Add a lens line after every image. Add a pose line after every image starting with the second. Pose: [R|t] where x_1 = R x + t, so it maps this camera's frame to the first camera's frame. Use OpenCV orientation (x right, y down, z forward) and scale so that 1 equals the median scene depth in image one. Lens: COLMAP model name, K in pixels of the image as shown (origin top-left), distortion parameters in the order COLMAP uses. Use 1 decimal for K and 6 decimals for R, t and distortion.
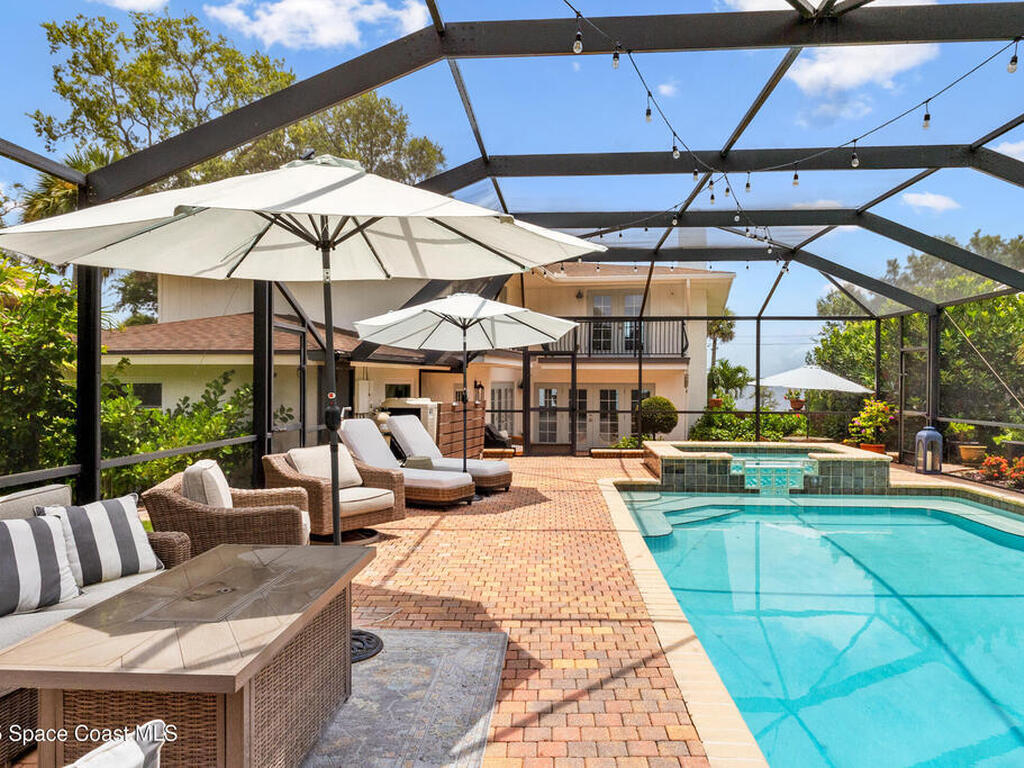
lens RADIAL K [[690.8, 0, 512.0], [0, 690.8, 384.0], [0, 0, 1]] dist [-0.029288, -0.003912]
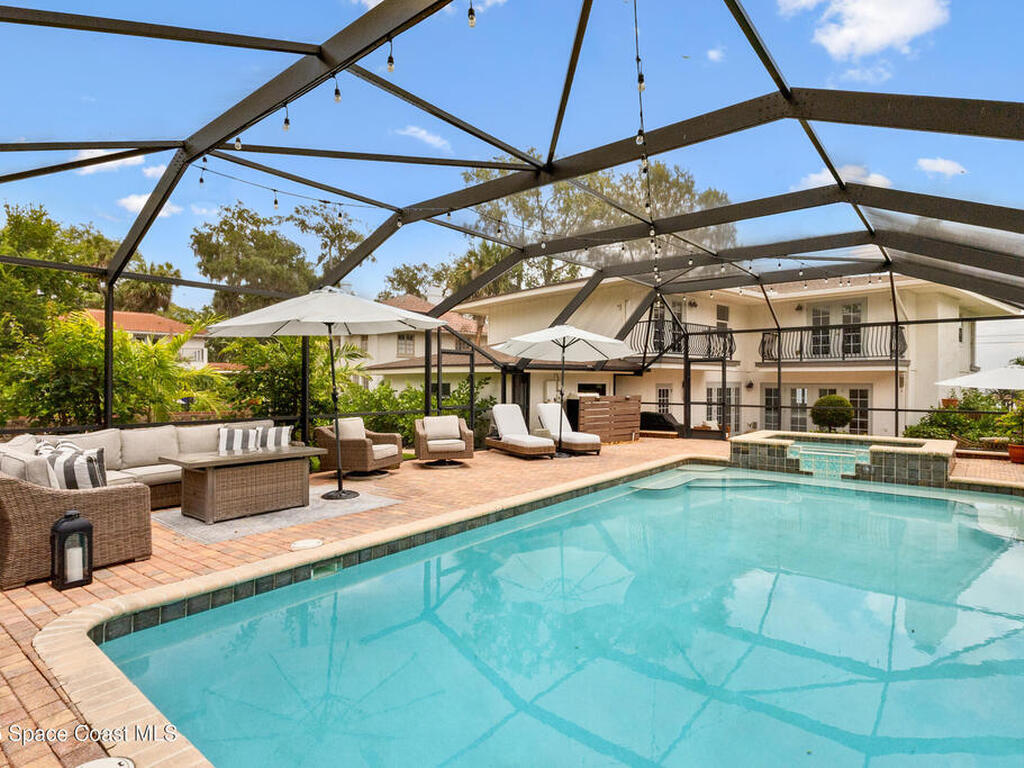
lens RADIAL K [[547.2, 0, 512.0], [0, 547.2, 384.0], [0, 0, 1]] dist [-0.028440, -0.000909]
pose [[0.815018, 0.001304, -0.579435, 0.478808], [-0.001746, 0.999998, -0.000206, 0.001747], [0.579433, 0.001179, 0.815019, -0.067302]]
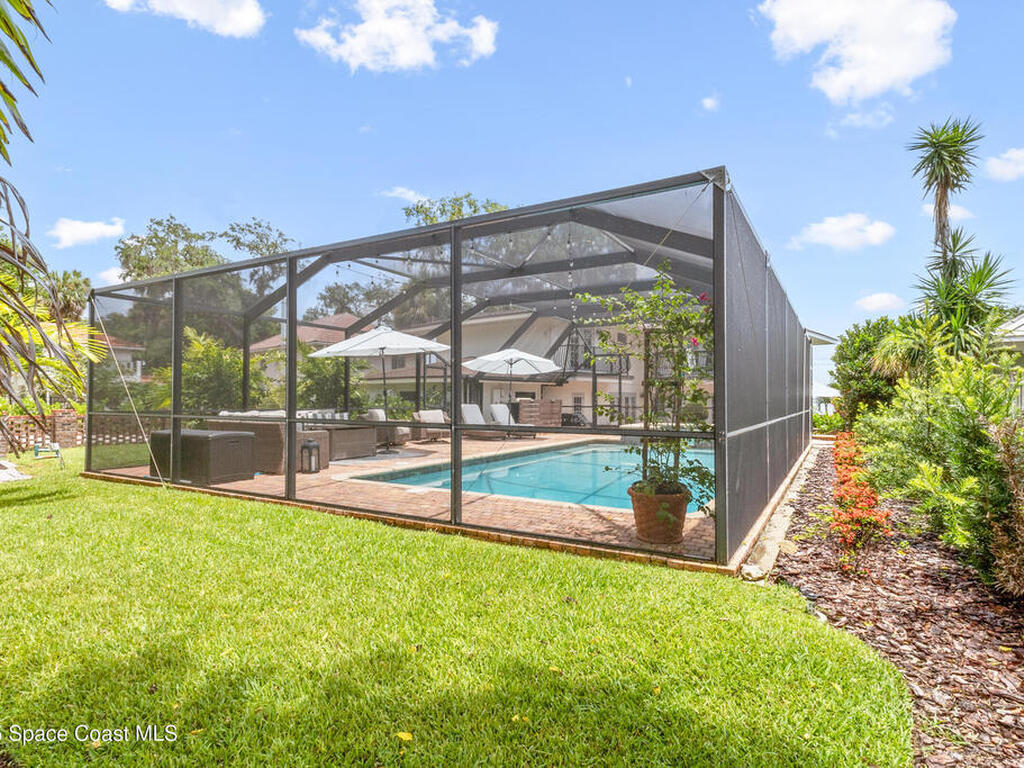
lens RADIAL K [[534.8, 0, 512.0], [0, 534.8, 384.0], [0, 0, 1]] dist [0.004692, -0.000257]
pose [[0.892248, -0.010654, -0.451420, 0.629552], [-0.003282, 0.999542, -0.030077, 0.031046], [0.451534, 0.028318, 0.891805, -0.490275]]
